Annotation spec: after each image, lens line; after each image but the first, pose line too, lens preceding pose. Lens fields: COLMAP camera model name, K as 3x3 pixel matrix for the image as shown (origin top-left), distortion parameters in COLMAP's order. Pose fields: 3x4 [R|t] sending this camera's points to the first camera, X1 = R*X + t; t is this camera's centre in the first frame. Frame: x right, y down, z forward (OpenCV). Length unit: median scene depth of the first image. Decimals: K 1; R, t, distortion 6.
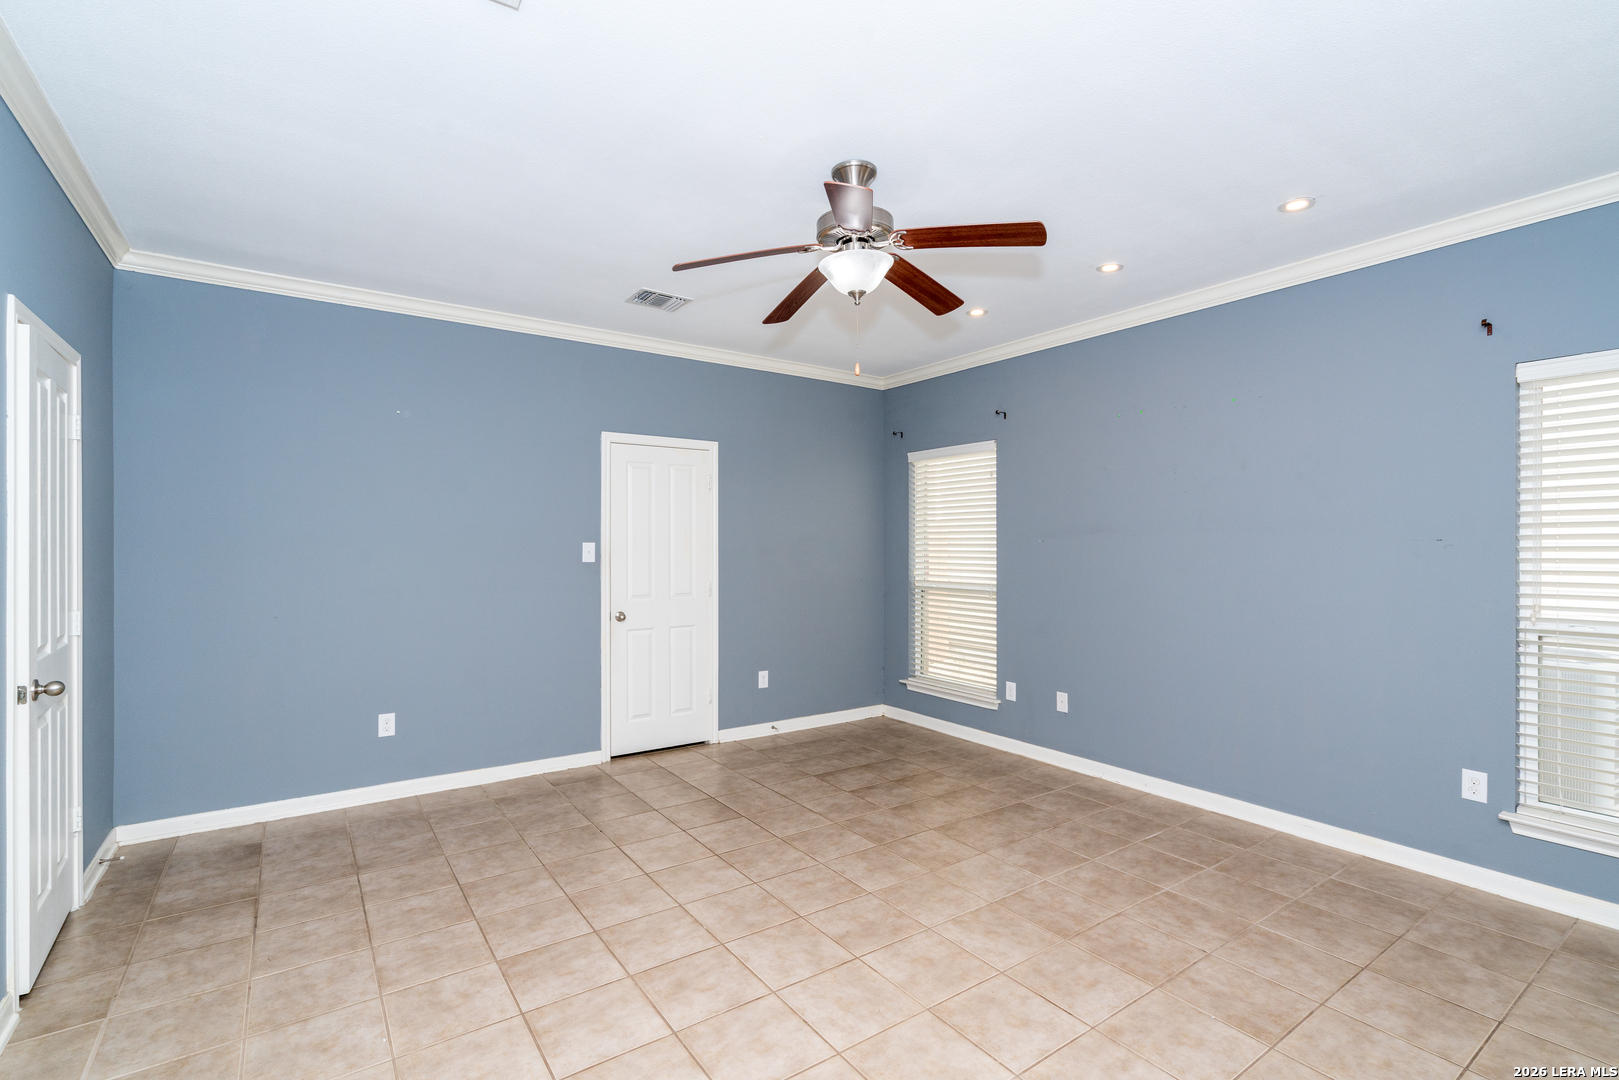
lens RADIAL K [[720.5, 0, 818.7], [0, 720.5, 544.7], [0, 0, 1]] dist [-0.010830, 0.003780]
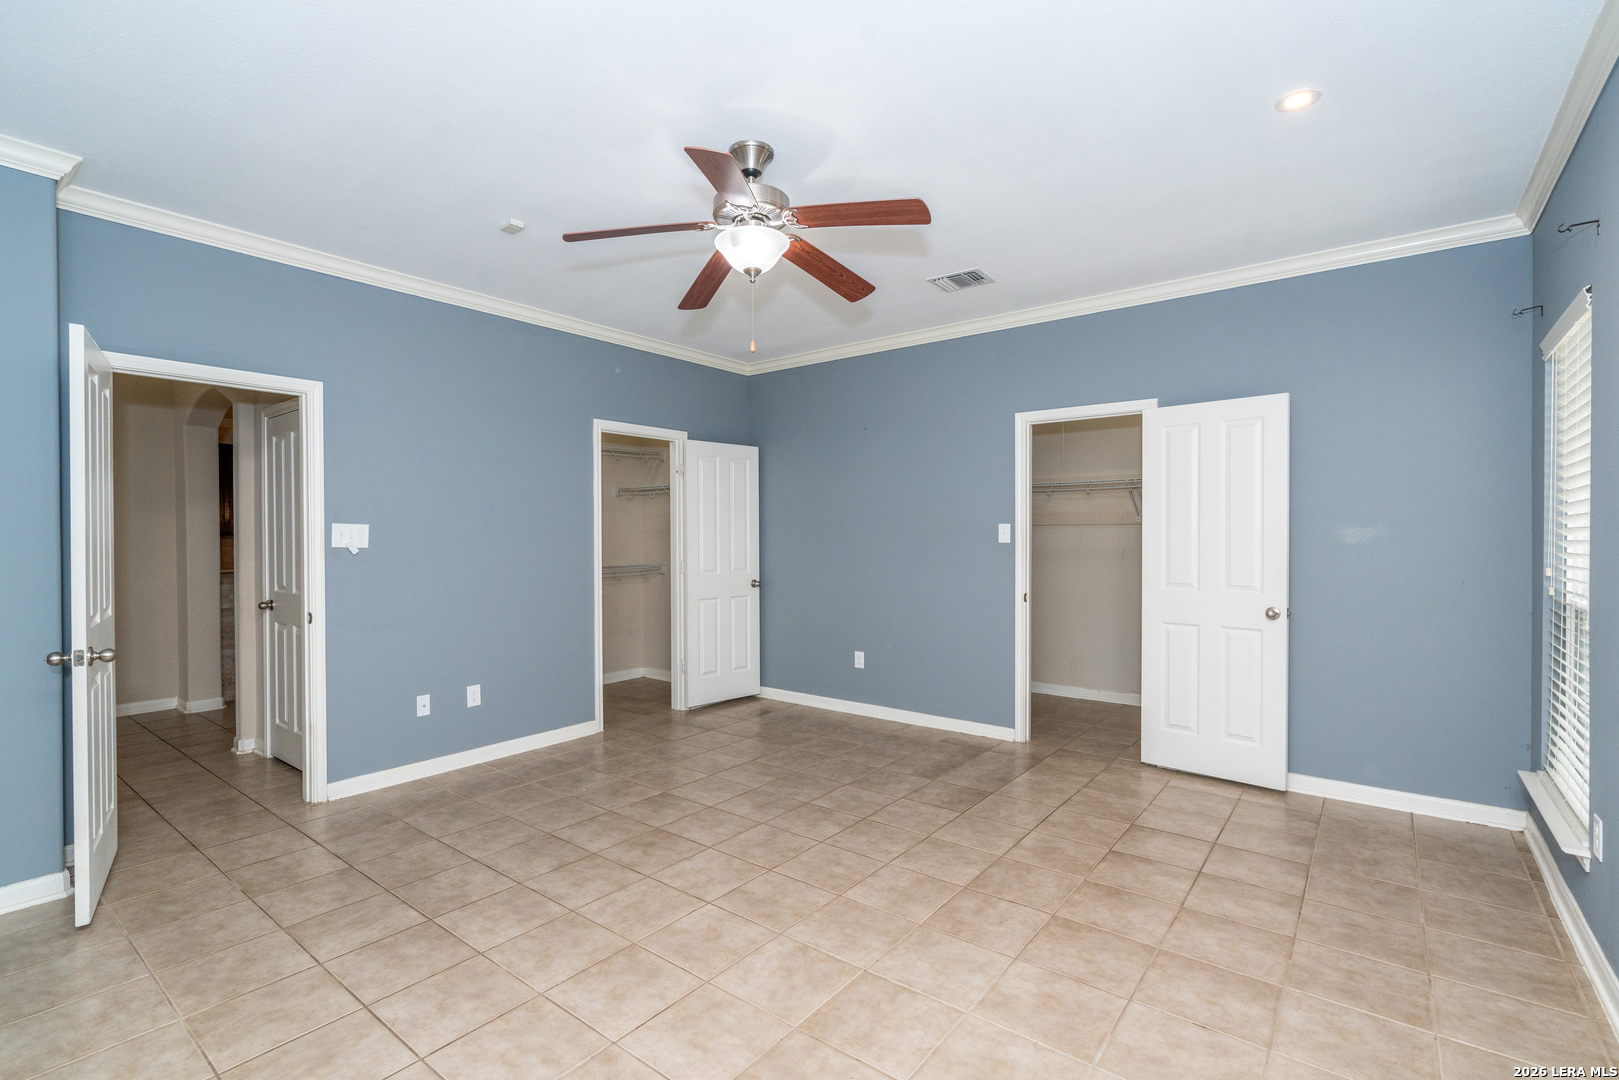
lens RADIAL K [[720.5, 0, 809.2], [0, 720.5, 544.5], [0, 0, 1]] dist [-0.010830, 0.003780]
pose [[0.309210, 0.009697, -0.950944, 0.773738], [0.003170, 0.999932, 0.011228, 0.018419], [0.950989, -0.006487, 0.309158, 0.562108]]
